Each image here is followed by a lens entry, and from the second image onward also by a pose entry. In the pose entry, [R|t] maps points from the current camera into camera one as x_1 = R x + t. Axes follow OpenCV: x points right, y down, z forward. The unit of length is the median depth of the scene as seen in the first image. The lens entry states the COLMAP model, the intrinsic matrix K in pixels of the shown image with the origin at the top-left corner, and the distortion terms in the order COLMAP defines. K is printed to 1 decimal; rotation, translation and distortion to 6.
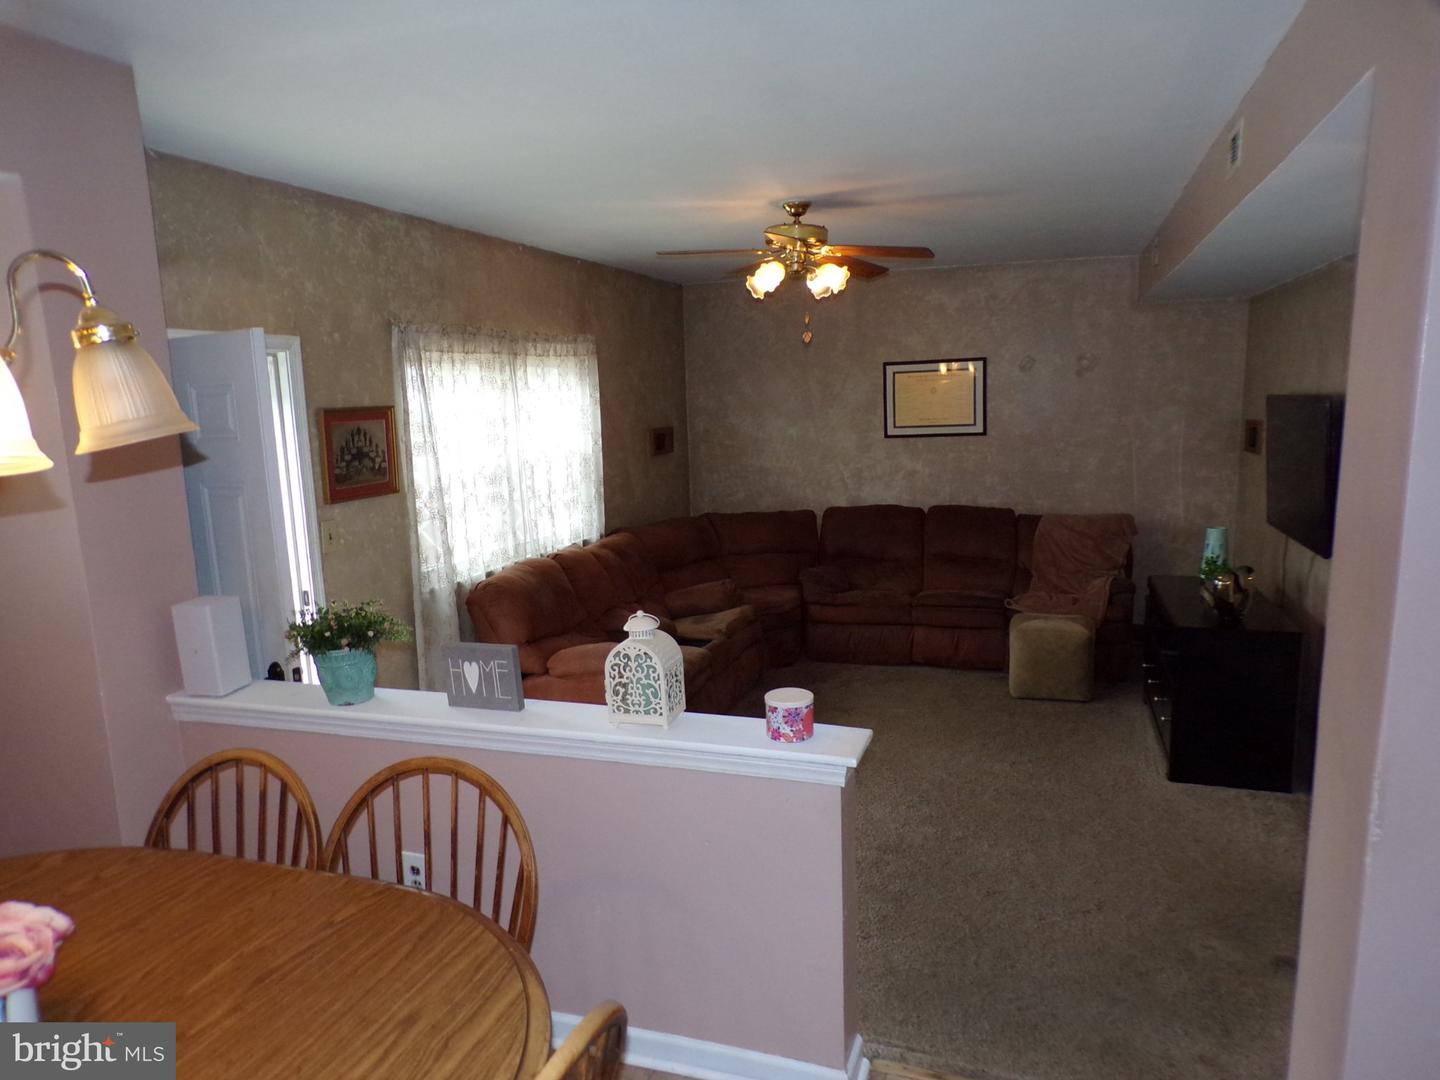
lens RADIAL K [[971.2, 0, 722.6], [0, 971.2, 542.3], [0, 0, 1]] dist [-0.025429, 0.022794]
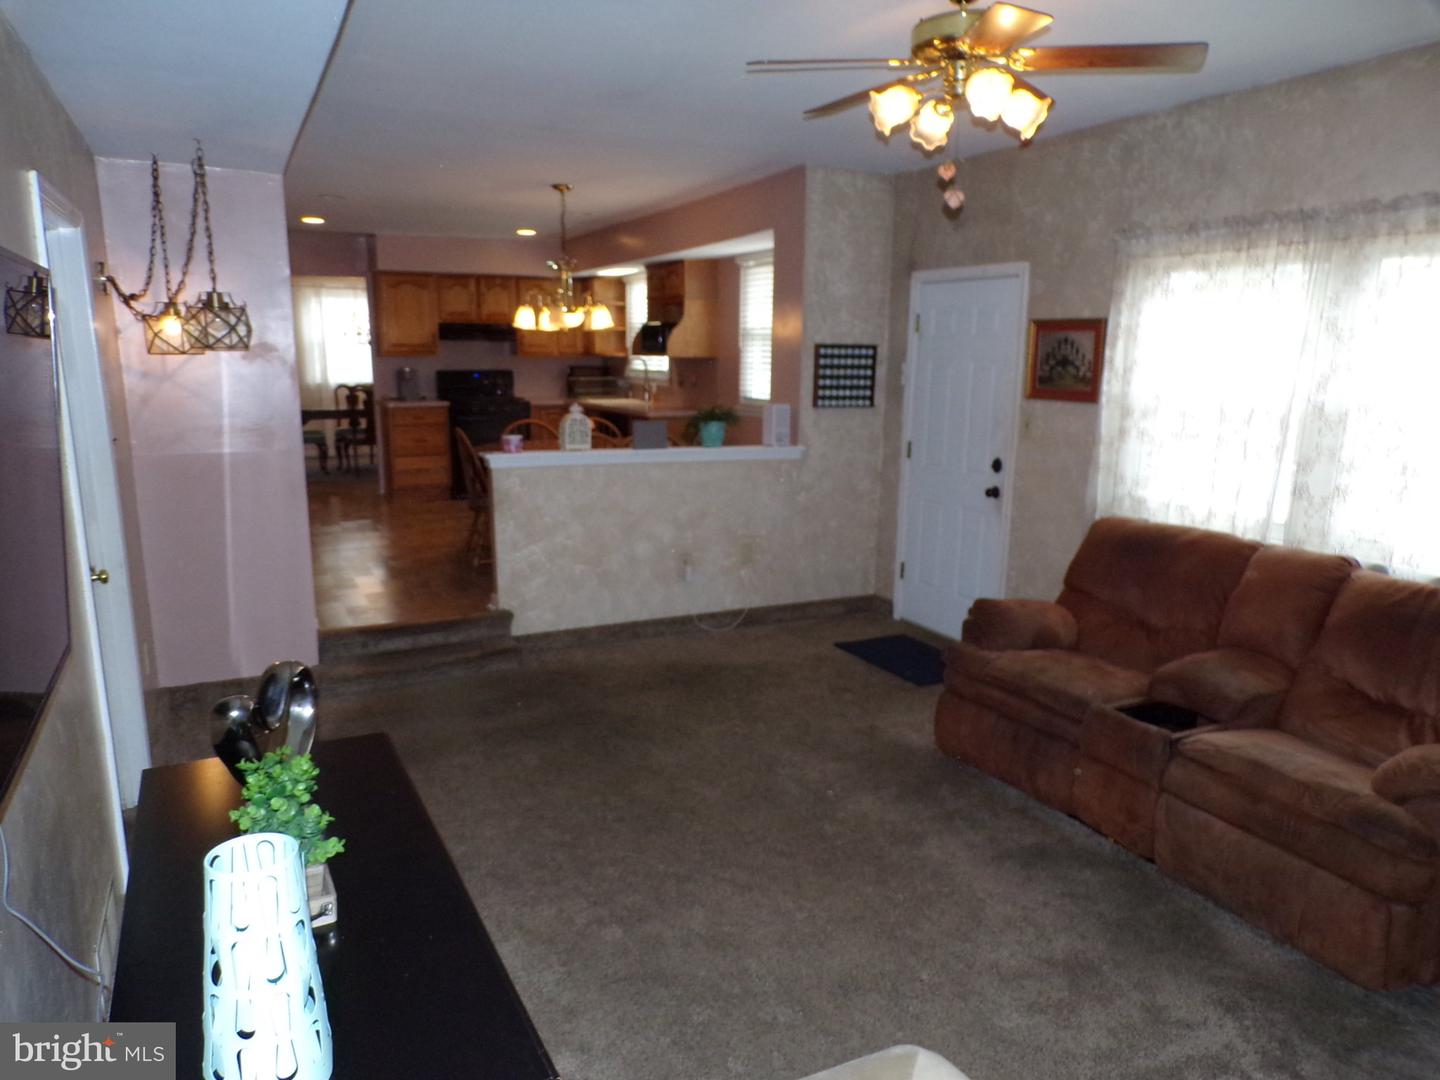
lens RADIAL K [[971.2, 0, 719.8], [0, 971.2, 536.8], [0, 0, 1]] dist [-0.025429, 0.022794]
pose [[-0.692570, 0.149147, -0.705764, 0.721892], [-0.113516, 0.943667, 0.310816, -0.201319], [0.712363, 0.295377, -0.636625, 1.483099]]
